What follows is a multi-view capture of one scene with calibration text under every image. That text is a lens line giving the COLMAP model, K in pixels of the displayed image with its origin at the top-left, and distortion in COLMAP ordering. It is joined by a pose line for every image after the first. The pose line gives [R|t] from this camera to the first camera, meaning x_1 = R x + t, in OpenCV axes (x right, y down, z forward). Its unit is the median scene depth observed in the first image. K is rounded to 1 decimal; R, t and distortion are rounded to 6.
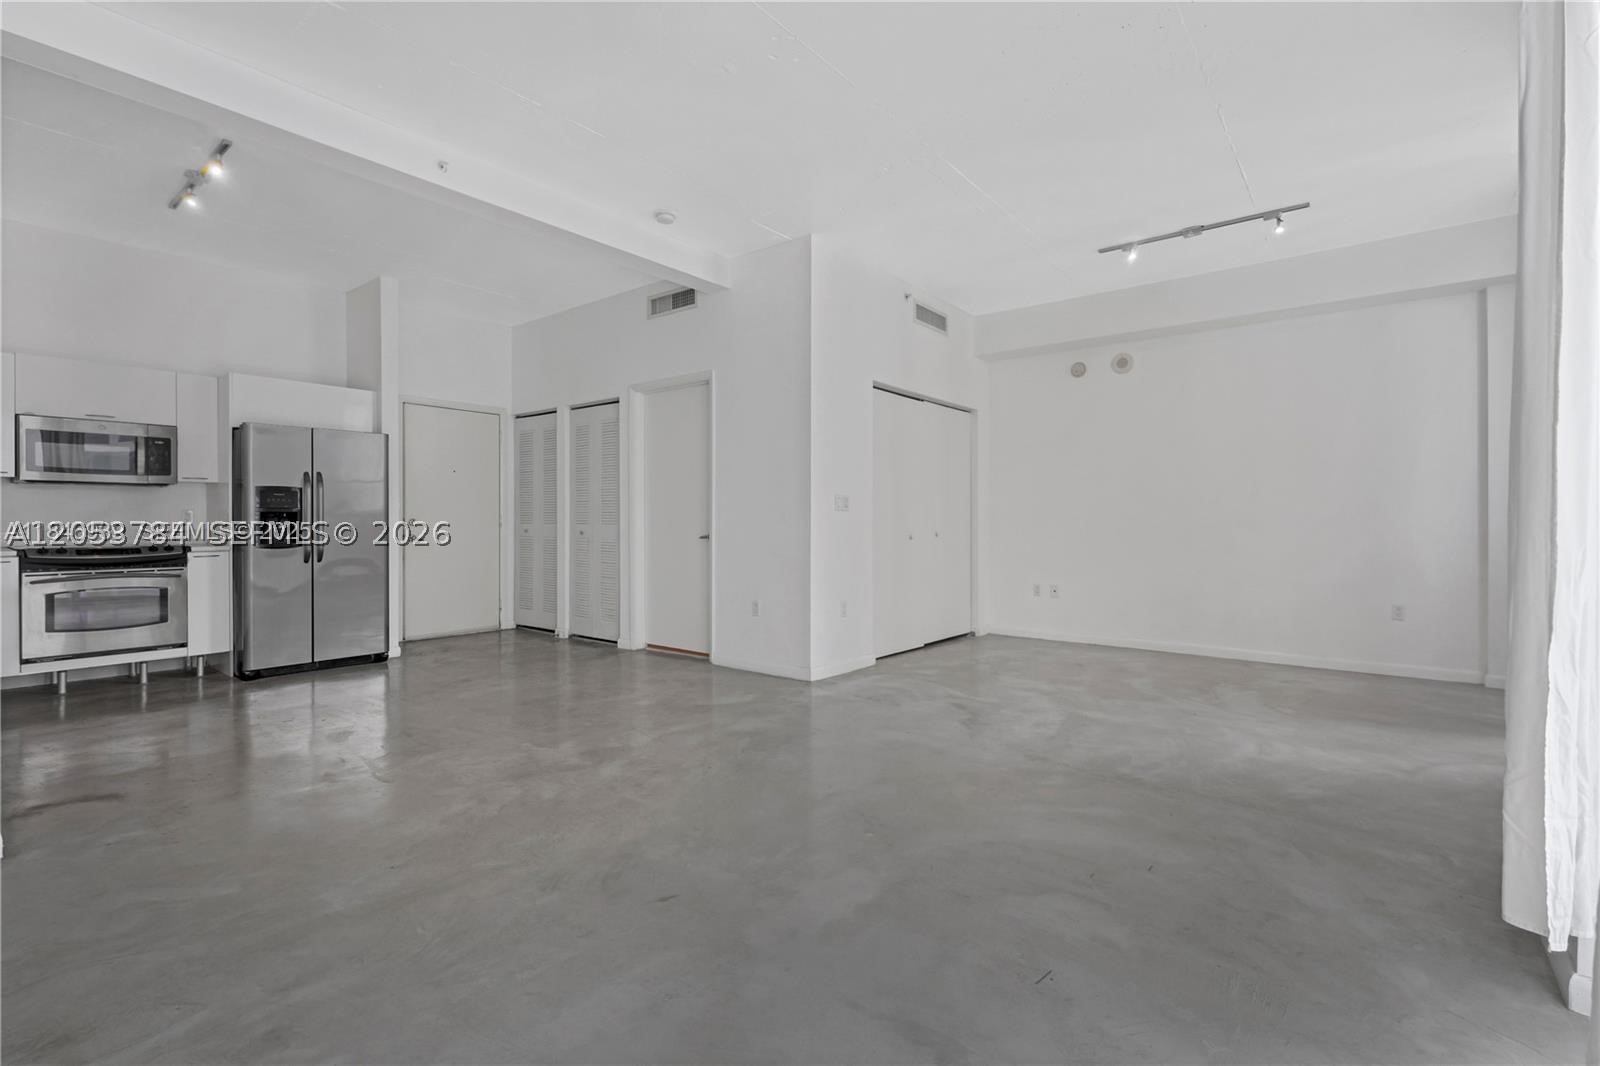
lens RADIAL K [[719.9, 0, 795.1], [0, 719.9, 522.0], [0, 0, 1]] dist [-0.000896, 0.000054]
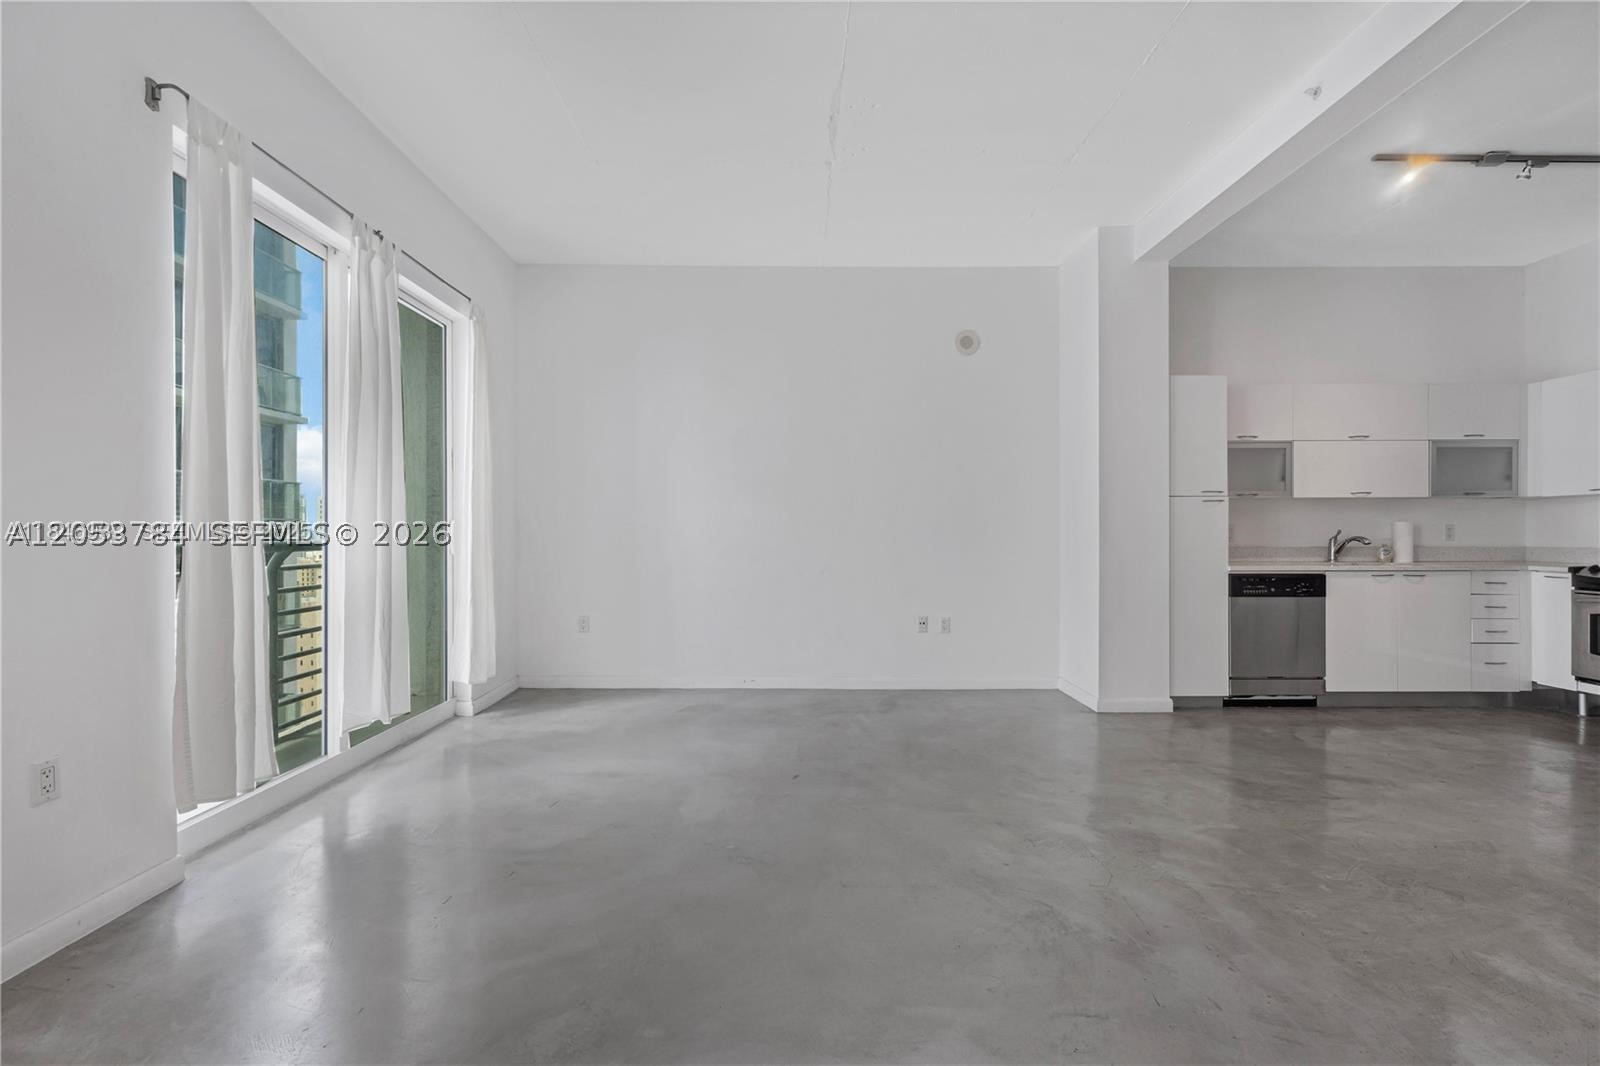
lens RADIAL K [[707.8, 0, 800.0], [0, 707.8, 533.0], [0, 0, 1]] dist [-0.000945, 0.000234]
pose [[-0.771069, -0.002254, -0.636748, 0.332406], [-0.004282, 0.999989, 0.001645, -0.004145], [0.636738, 0.003995, -0.771070, 0.917668]]
